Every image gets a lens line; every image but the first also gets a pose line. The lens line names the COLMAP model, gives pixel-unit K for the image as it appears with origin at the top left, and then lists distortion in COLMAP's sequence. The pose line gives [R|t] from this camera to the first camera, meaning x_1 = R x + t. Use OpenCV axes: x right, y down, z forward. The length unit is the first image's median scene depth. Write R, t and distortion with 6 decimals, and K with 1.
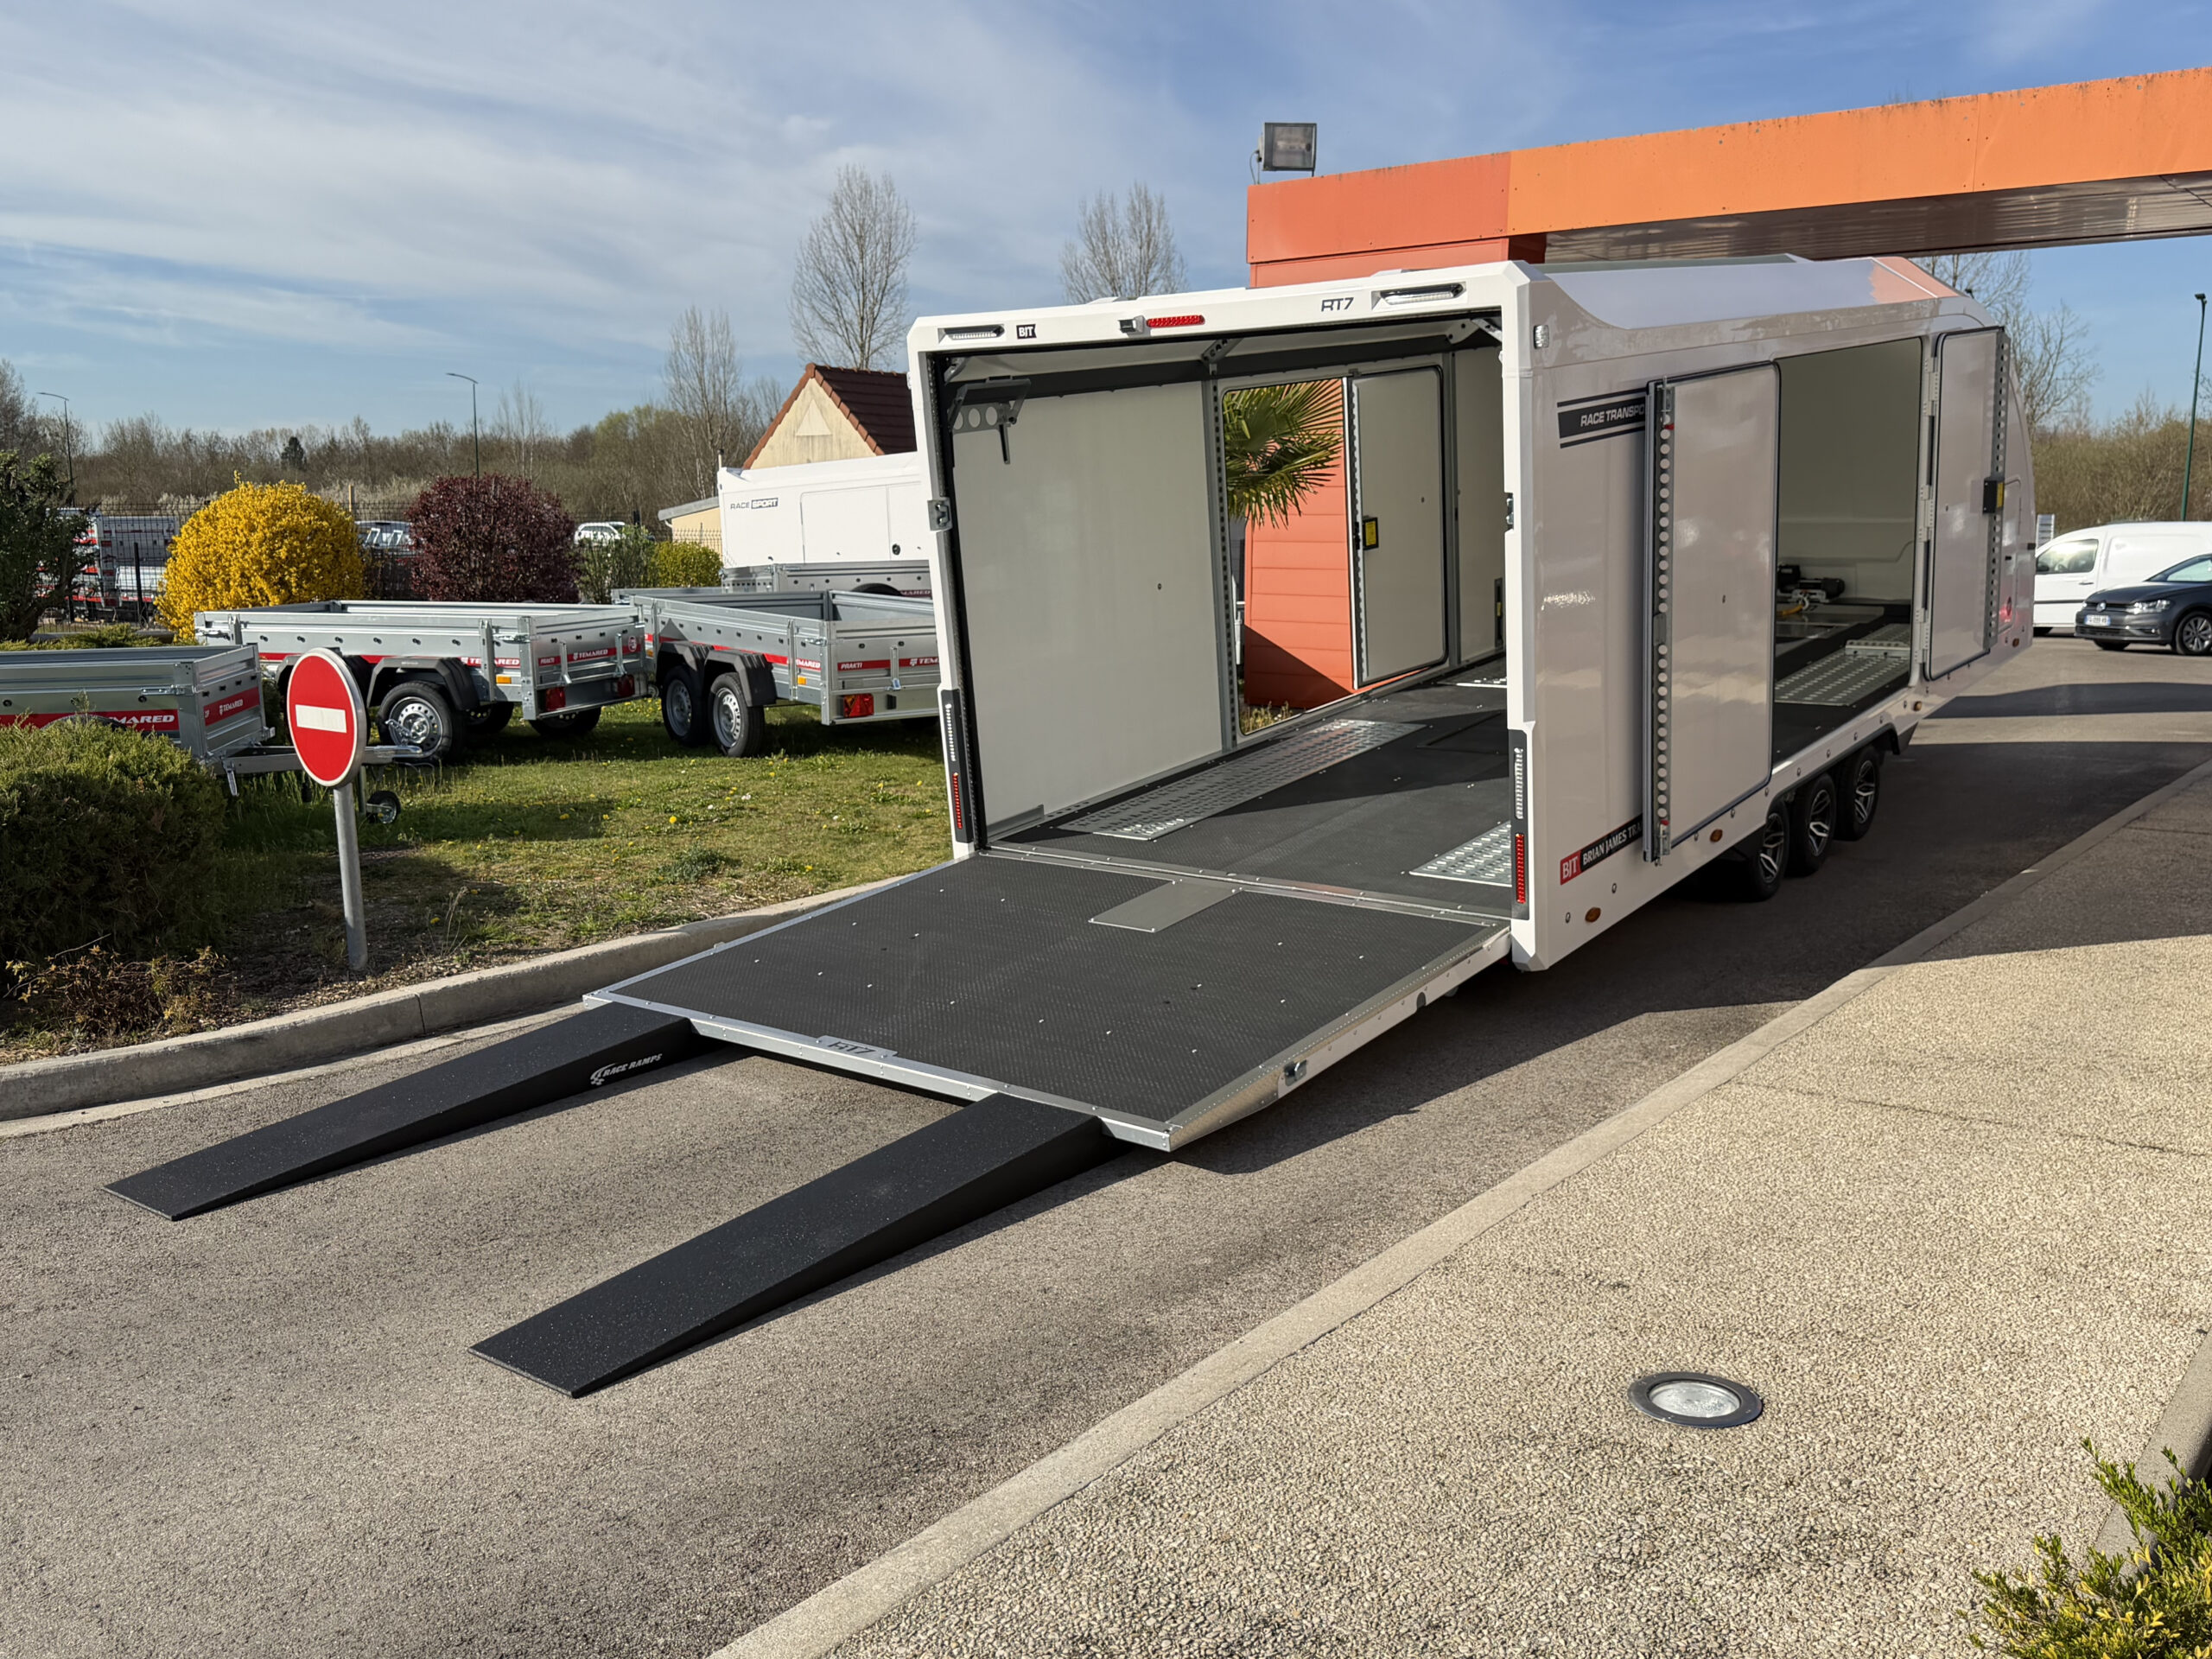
lens RADIAL K [[1893.8, 0, 1112.5], [0, 1893.8, 838.2], [0, 0, 1]] dist [0.181957, -0.404088]
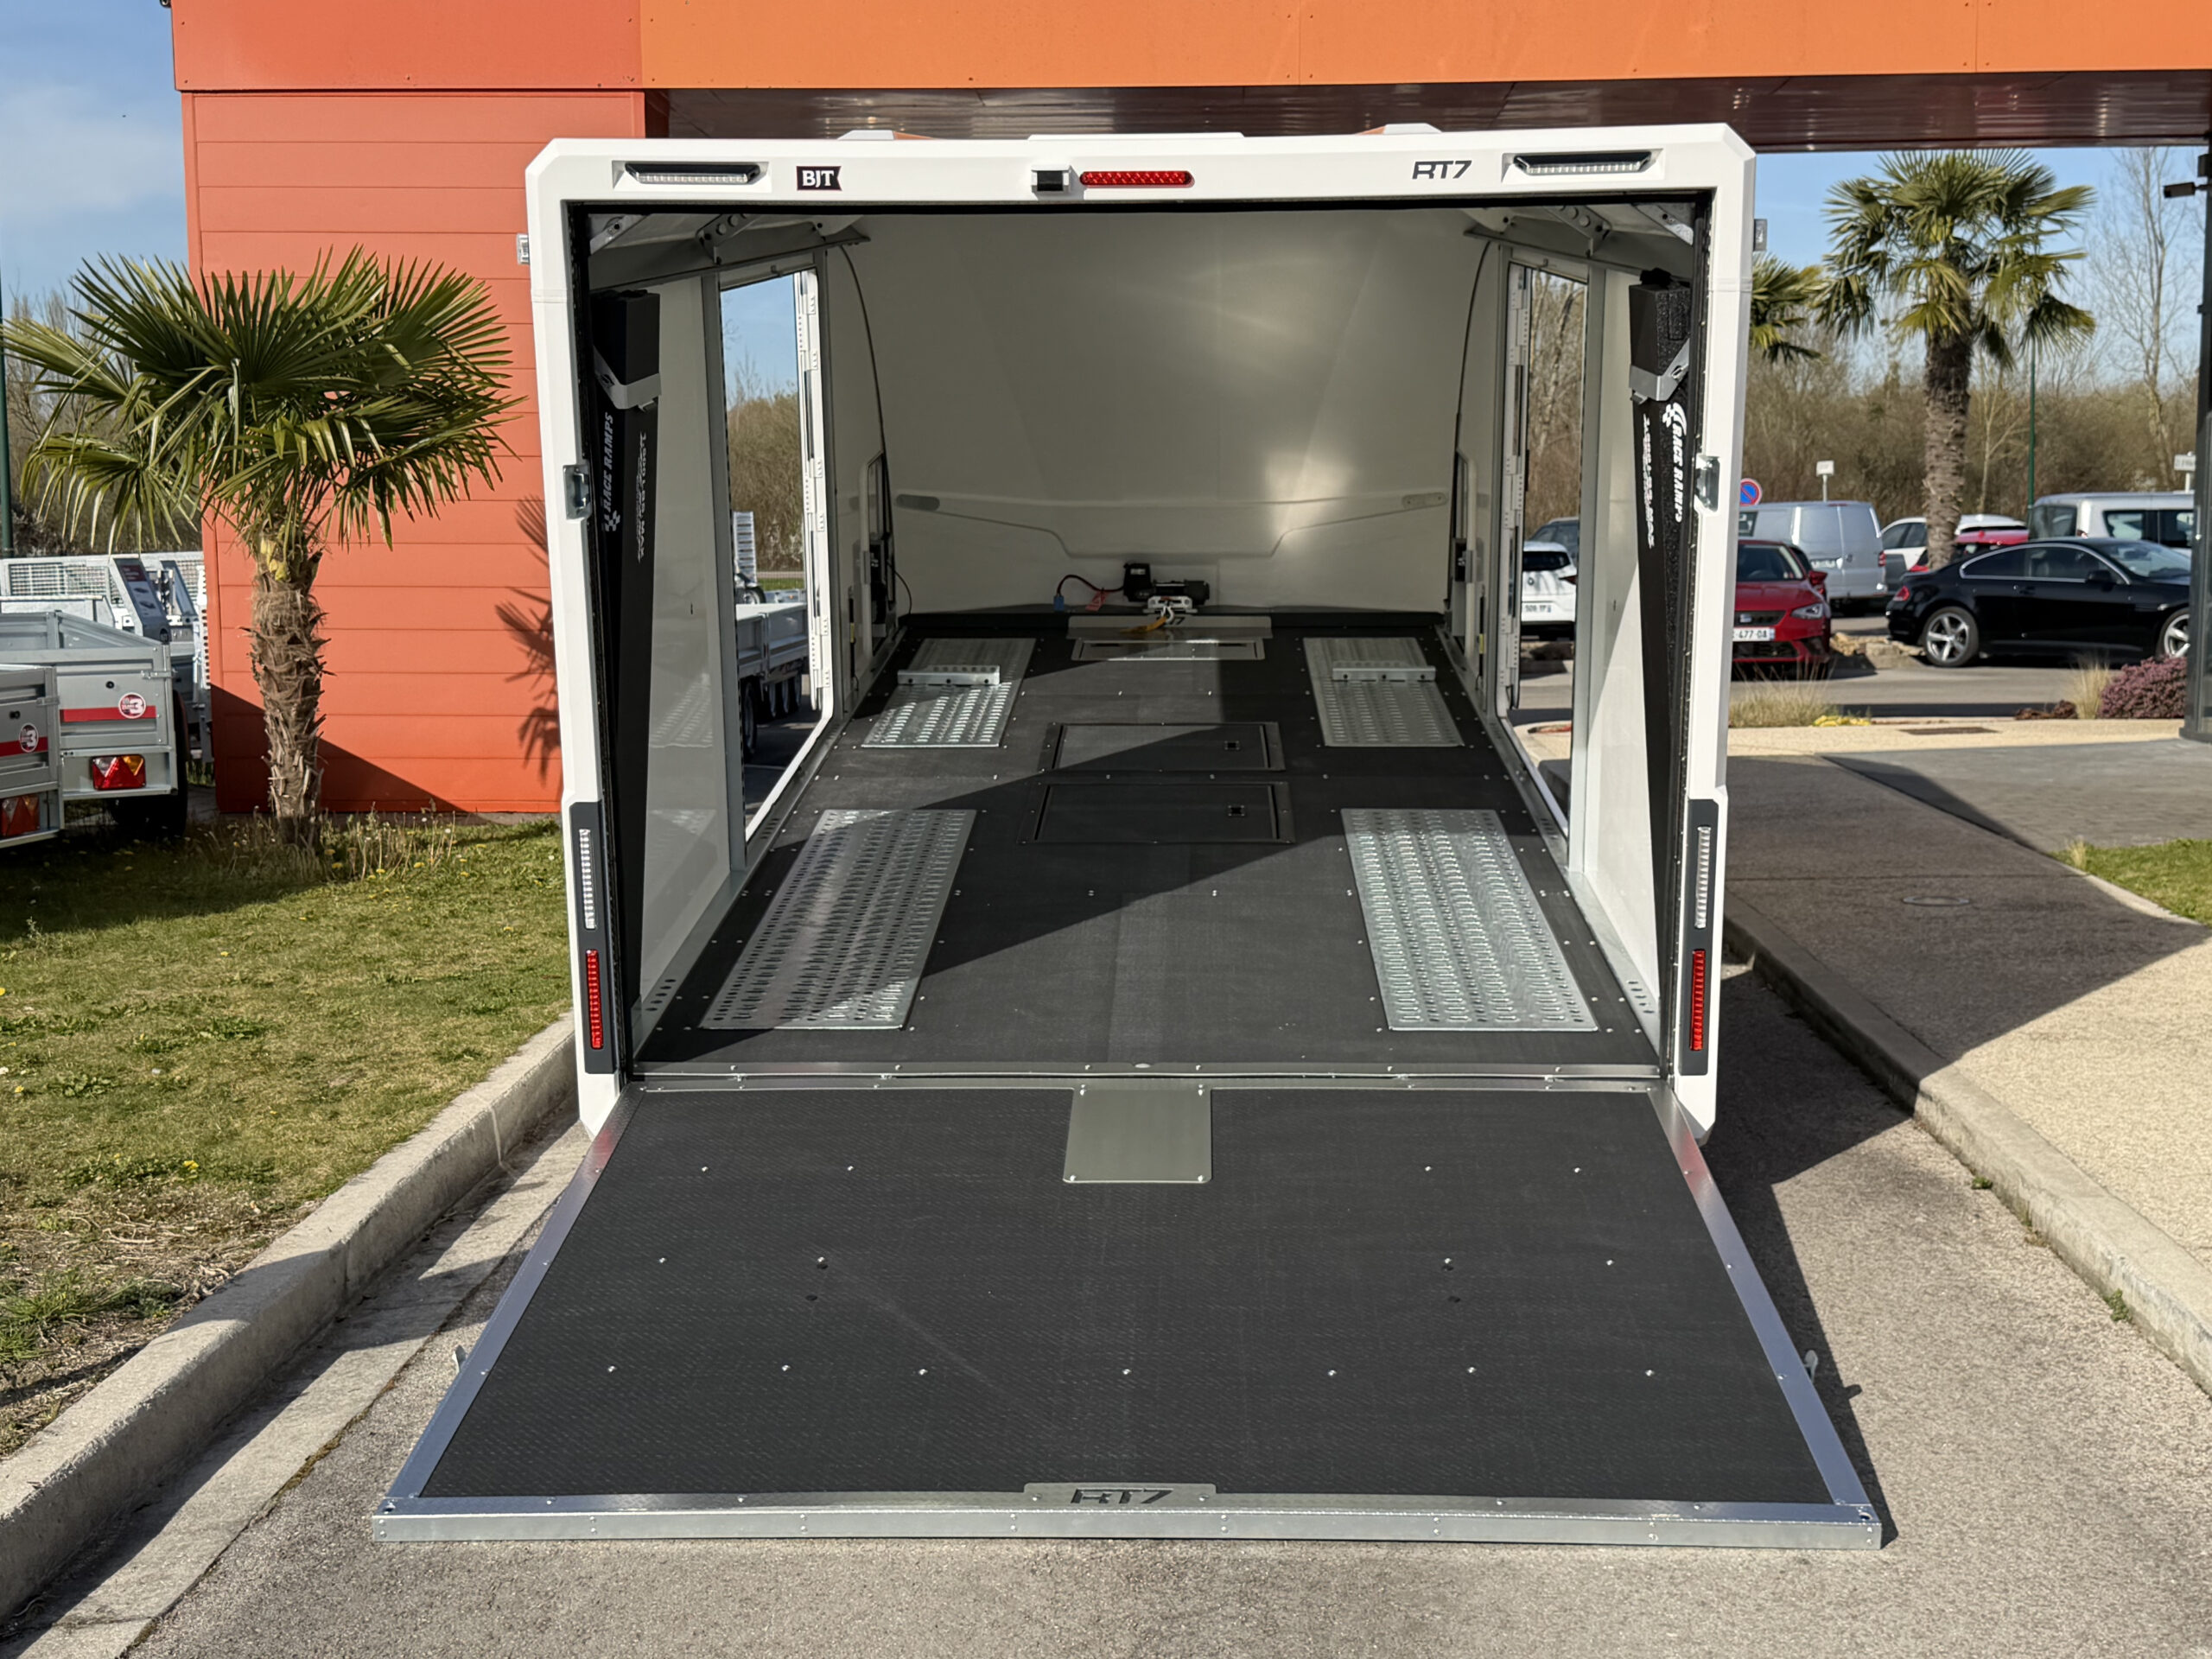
lens RADIAL K [[2732.0, 0, 1106.0], [0, 2732.0, 829.5], [0, 0, 1]] dist [0.214824, -0.546902]
pose [[0.808552, -0.073683, 0.583793, -0.315011], [0.104561, 0.994331, -0.019318, -0.027662], [-0.579060, 0.076661, 0.811673, 0.185888]]
